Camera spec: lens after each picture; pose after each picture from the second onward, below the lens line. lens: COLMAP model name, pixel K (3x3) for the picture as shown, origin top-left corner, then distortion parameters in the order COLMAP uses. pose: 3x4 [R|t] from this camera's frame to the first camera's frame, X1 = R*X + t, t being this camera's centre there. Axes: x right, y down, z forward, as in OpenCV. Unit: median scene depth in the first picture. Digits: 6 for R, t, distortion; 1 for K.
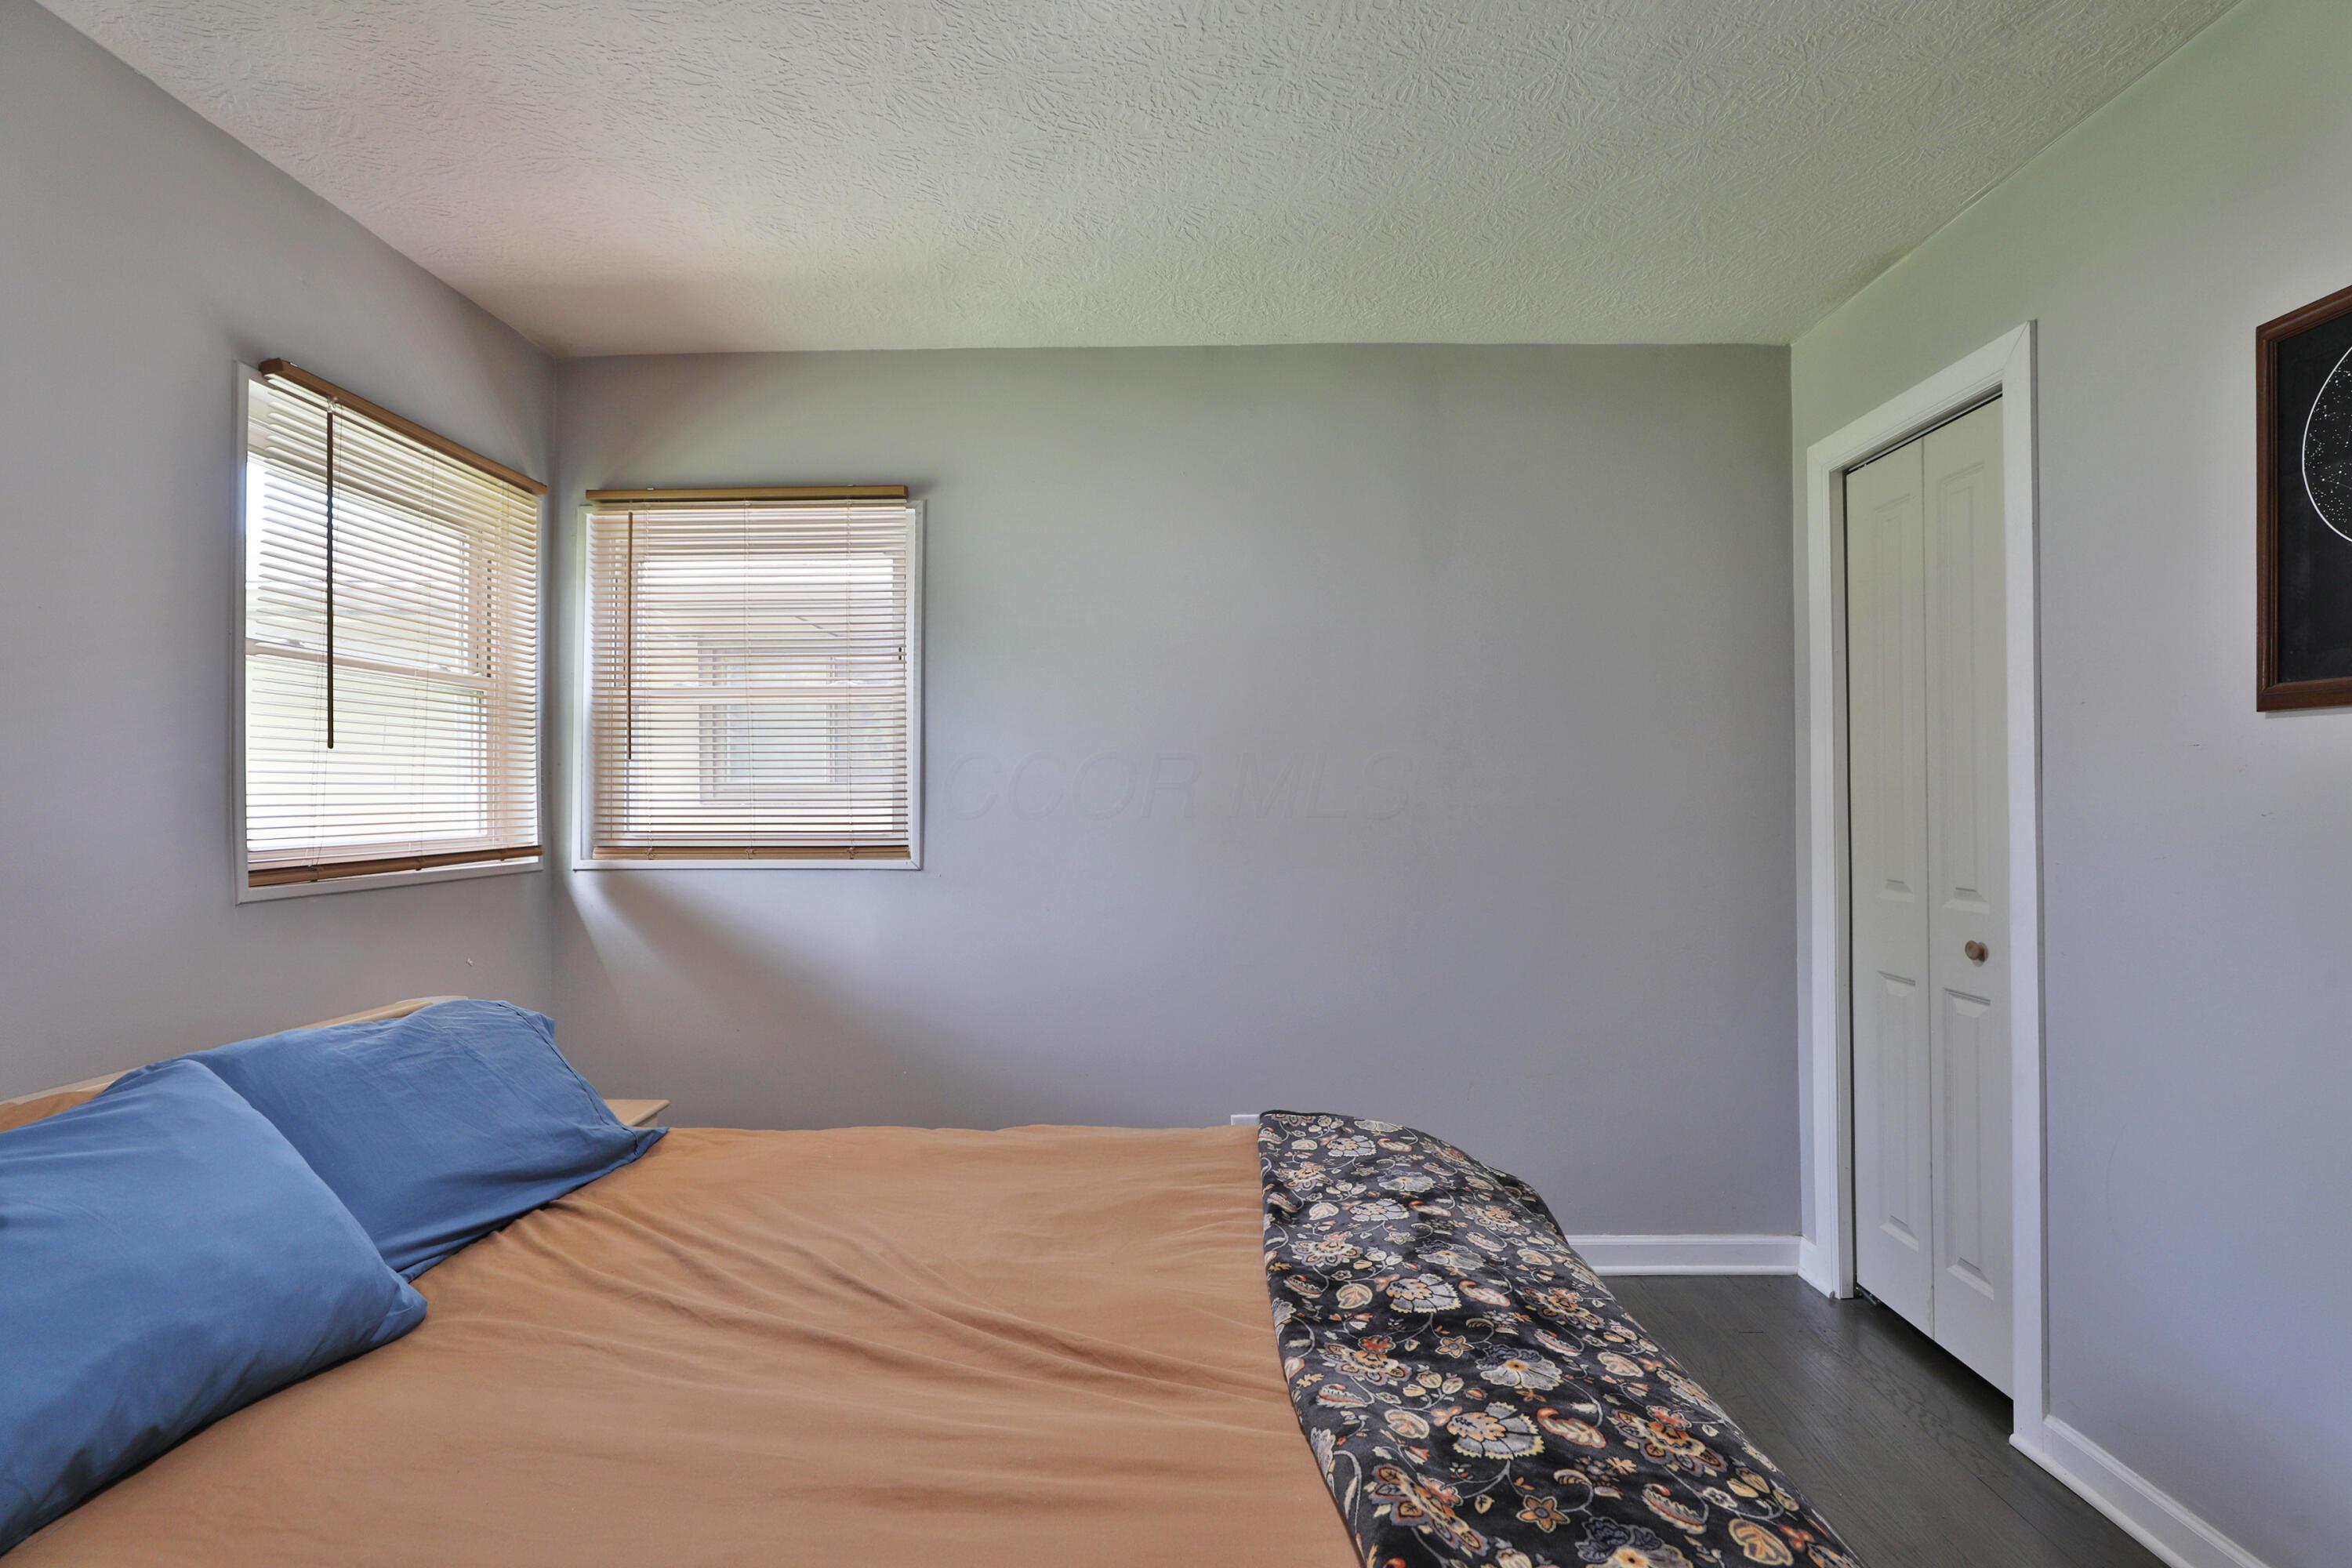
lens RADIAL K [[1133.4, 0, 1173.4], [0, 1133.4, 784.7], [0, 0, 1]] dist [0.032250, -0.000554]
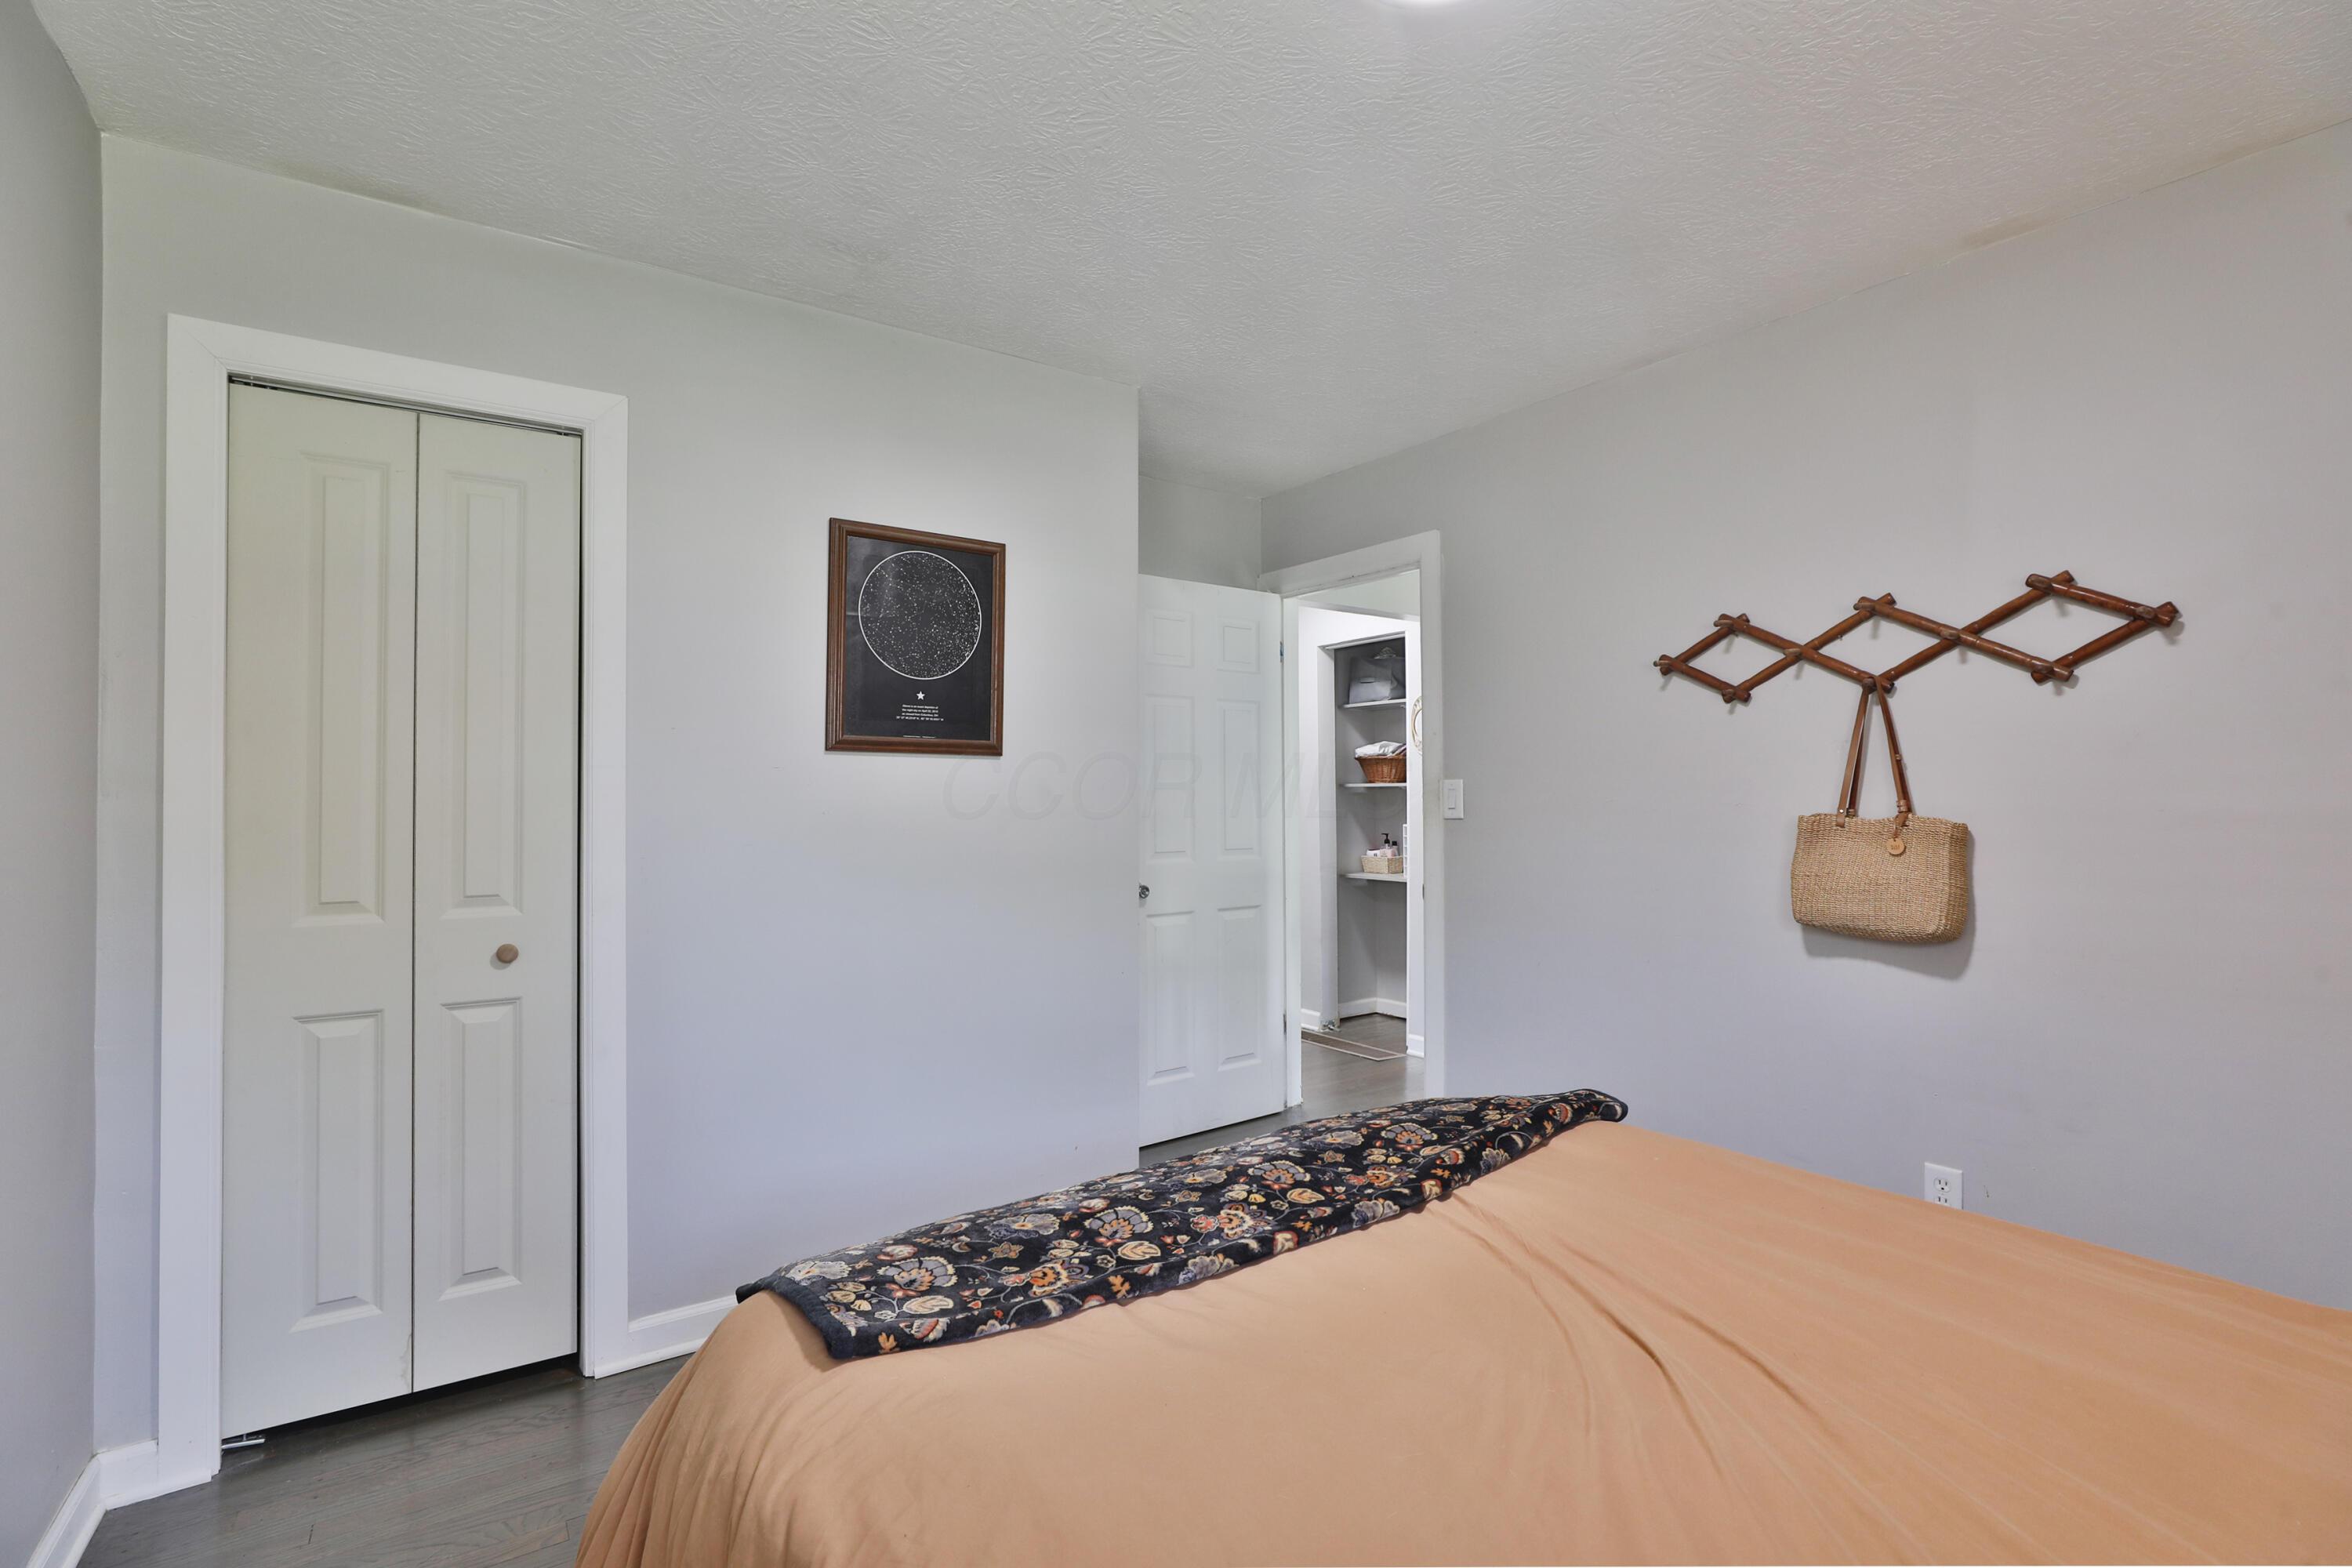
lens RADIAL K [[1121.9, 0, 1174.4], [0, 1121.9, 794.5], [0, 0, 1]] dist [0.022474, 0.005239]
pose [[-0.596142, 0.003271, 0.802872, -0.479744], [-0.009894, 0.999886, -0.011420, 0.009107], [-0.802818, -0.014751, -0.596042, 1.170062]]
